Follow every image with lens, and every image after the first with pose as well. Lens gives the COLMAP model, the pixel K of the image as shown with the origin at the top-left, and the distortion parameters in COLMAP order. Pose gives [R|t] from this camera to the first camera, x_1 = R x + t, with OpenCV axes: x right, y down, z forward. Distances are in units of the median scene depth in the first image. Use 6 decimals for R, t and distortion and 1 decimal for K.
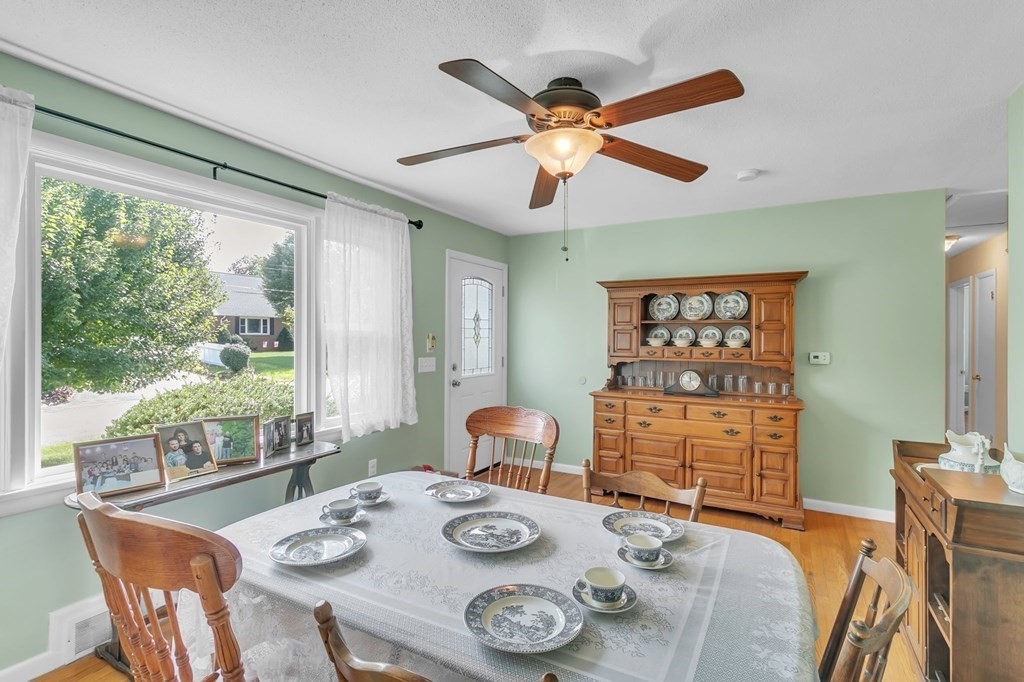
lens RADIAL K [[489.6, 0, 521.4], [0, 489.6, 338.6], [0, 0, 1]] dist [0.000015, -0.000048]
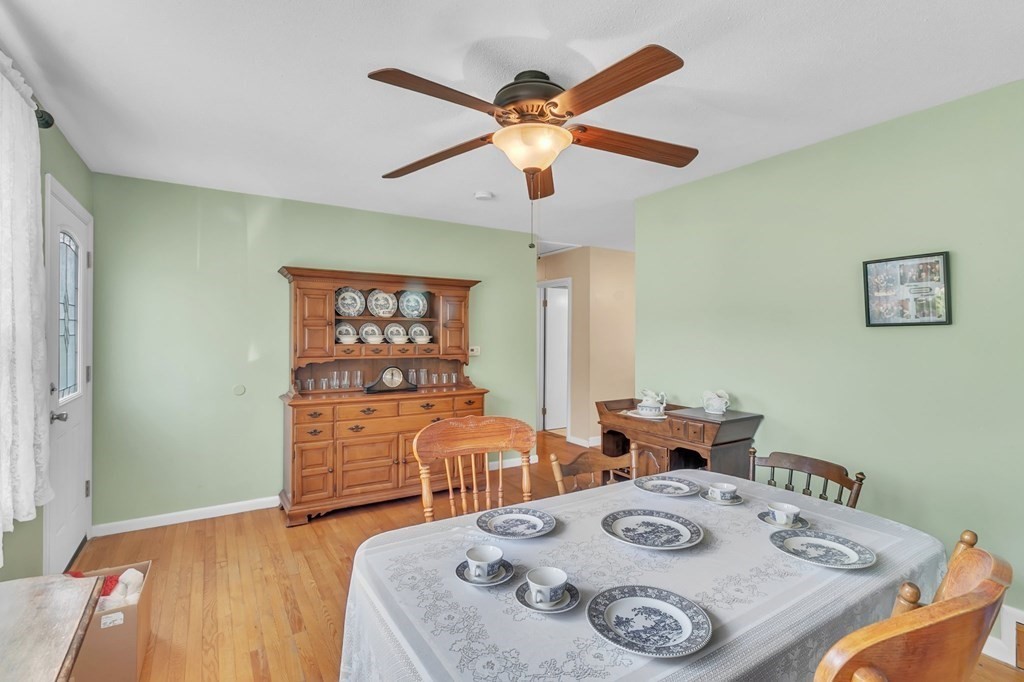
lens RADIAL K [[489.6, 0, 517.2], [0, 489.6, 334.1], [0, 0, 1]] dist [0.000015, -0.000048]
pose [[0.476119, -0.000824, 0.879381, -0.415098], [0.001565, 0.999999, 0.000089, -0.002885], [-0.879380, 0.001333, 0.476119, 0.293595]]
